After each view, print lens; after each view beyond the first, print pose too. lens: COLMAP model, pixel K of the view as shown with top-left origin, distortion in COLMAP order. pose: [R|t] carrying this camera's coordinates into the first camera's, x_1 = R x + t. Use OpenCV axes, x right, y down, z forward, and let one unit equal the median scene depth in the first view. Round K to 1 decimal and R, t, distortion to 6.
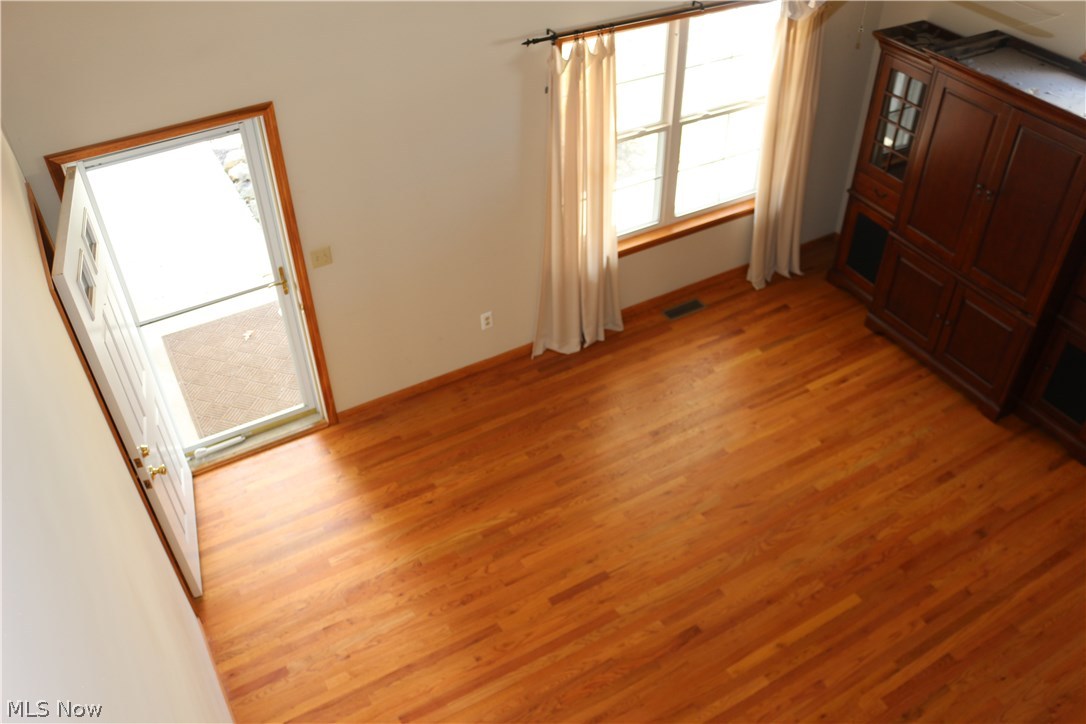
lens RADIAL K [[905.1, 0, 556.9], [0, 905.1, 376.4], [0, 0, 1]] dist [-0.159476, 0.129854]
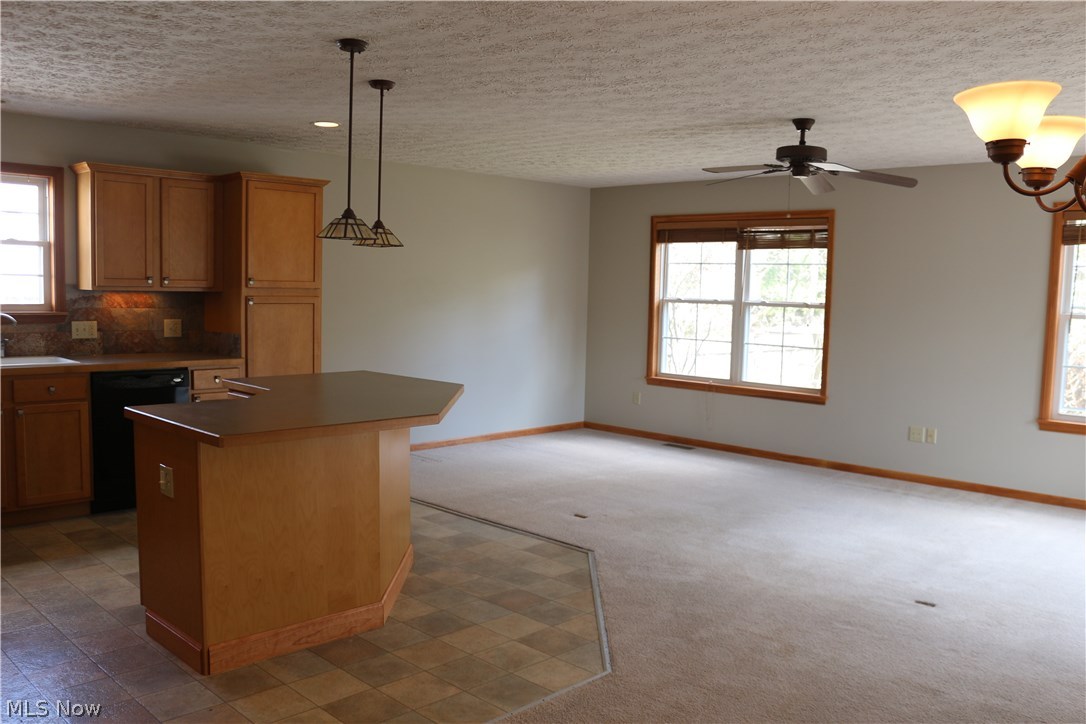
lens RADIAL K [[905.1, 0, 556.9], [0, 905.1, 376.4], [0, 0, 1]] dist [-0.159476, 0.129854]
pose [[0.261821, 0.099783, -0.959944, 1.517817], [-0.648809, 0.754546, -0.098528, 0.139588], [0.714491, 0.648617, 0.262296, 0.539077]]
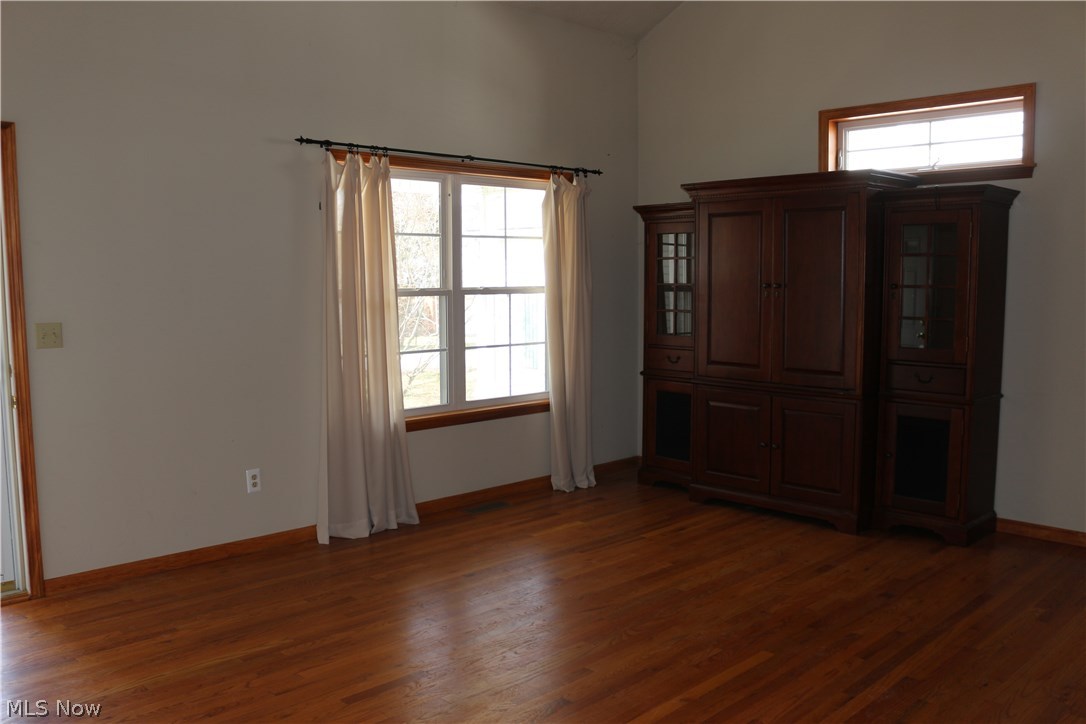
lens RADIAL K [[913.4, 0, 553.2], [0, 913.4, 379.8], [0, 0, 1]] dist [-0.158889, 0.133419]
pose [[0.969789, -0.029697, 0.242130, -0.008439], [0.161173, 0.823072, -0.544587, 0.380153], [-0.183118, 0.567160, 0.802993, 0.258380]]
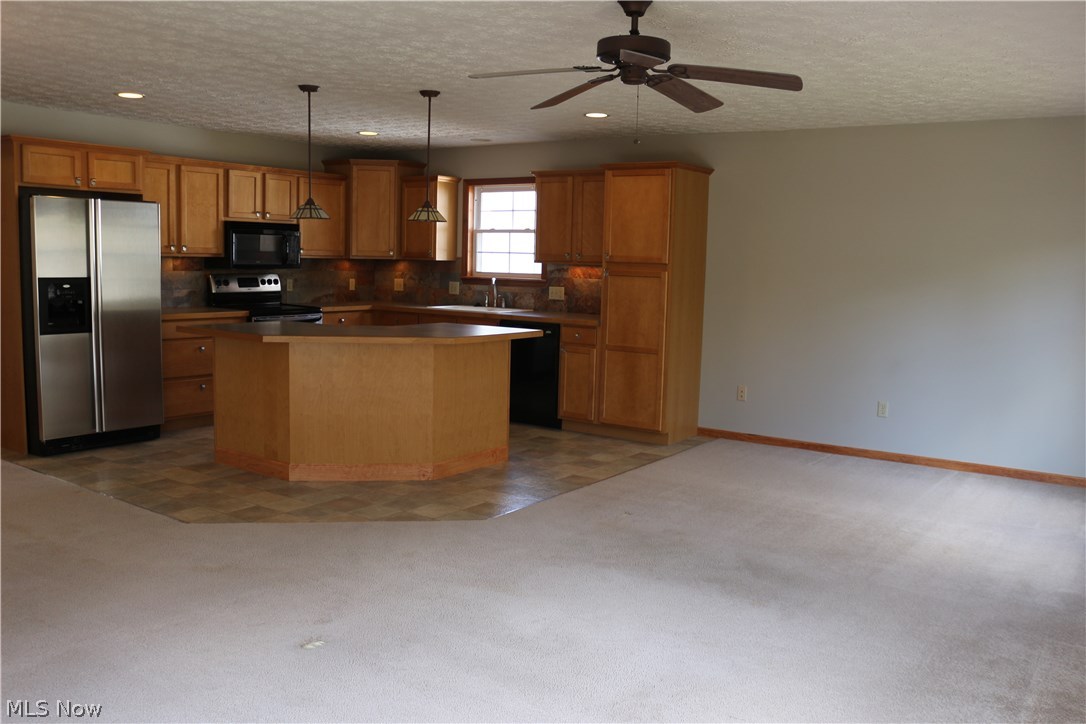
lens RADIAL K [[913.4, 0, 553.2], [0, 913.4, 379.8], [0, 0, 1]] dist [-0.158889, 0.133419]
pose [[-0.909783, 0.028724, -0.414088, 0.974750], [-0.291387, 0.666276, 0.686418, -0.579253], [0.295614, 0.745152, -0.597797, 1.383983]]
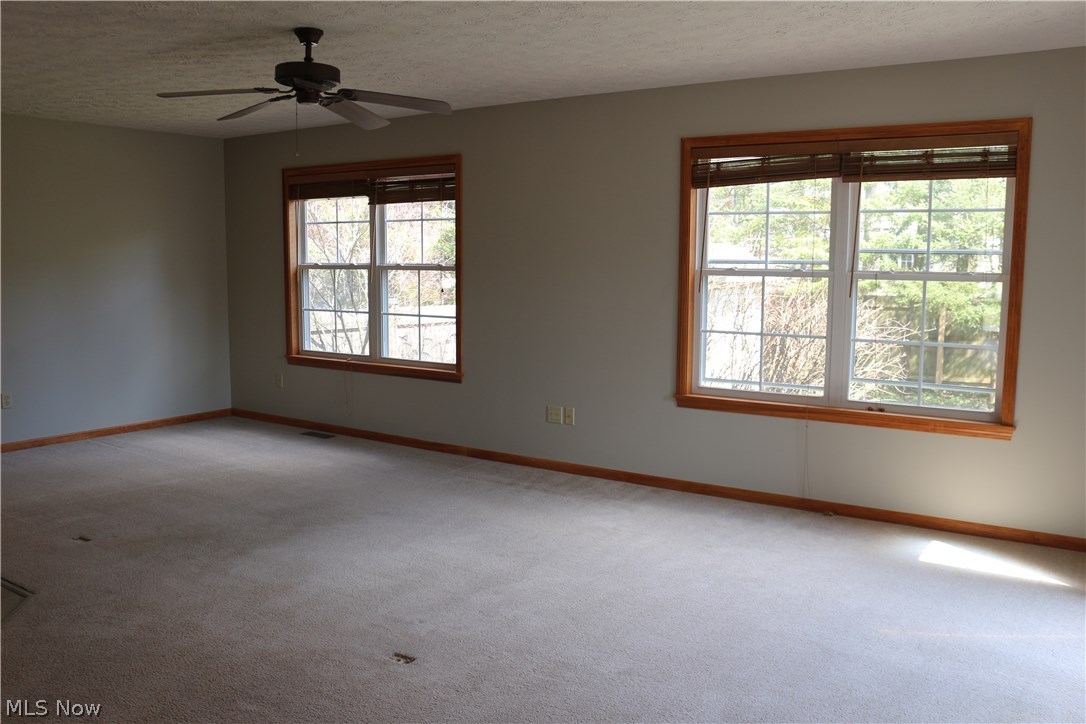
lens RADIAL K [[905.1, 0, 556.9], [0, 905.1, 376.4], [0, 0, 1]] dist [-0.159476, 0.129854]
pose [[0.431067, 0.120697, -0.894211, 1.431530], [-0.596641, 0.781569, -0.182126, -0.097074], [0.676905, 0.612032, 0.408921, 0.817278]]
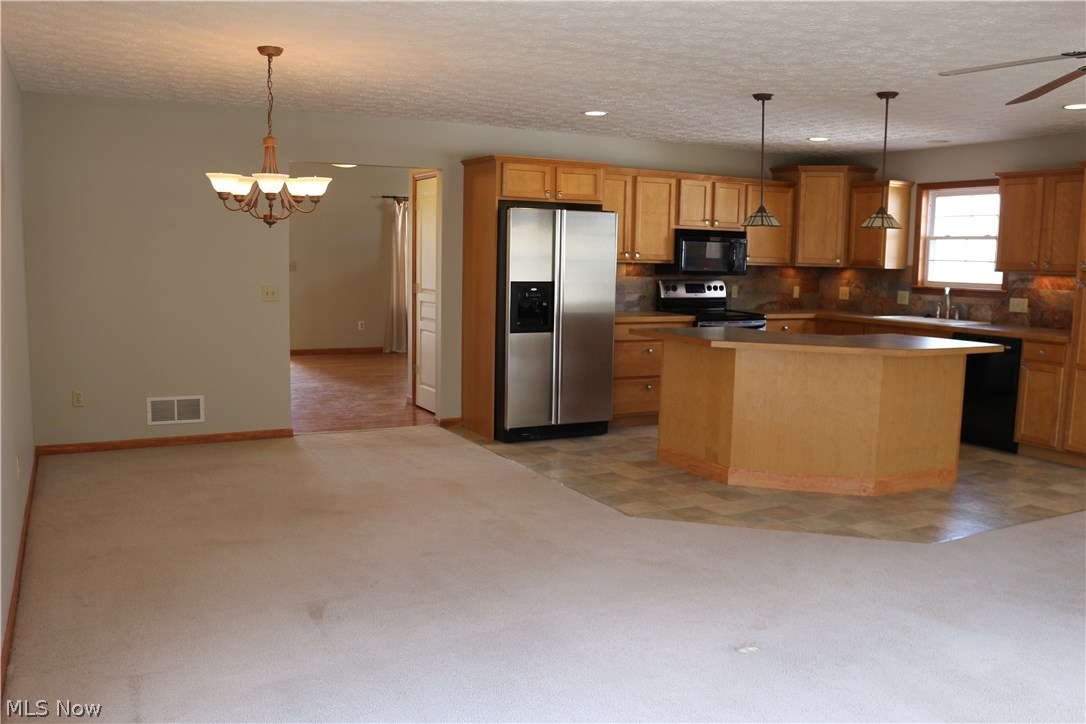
lens RADIAL K [[913.4, 0, 553.2], [0, 913.4, 379.8], [0, 0, 1]] dist [-0.158889, 0.133419]
pose [[-0.998868, -0.022769, 0.041768, 0.988137], [0.016084, 0.664657, 0.746975, -0.576960], [-0.044769, 0.746801, -0.663538, 1.381433]]
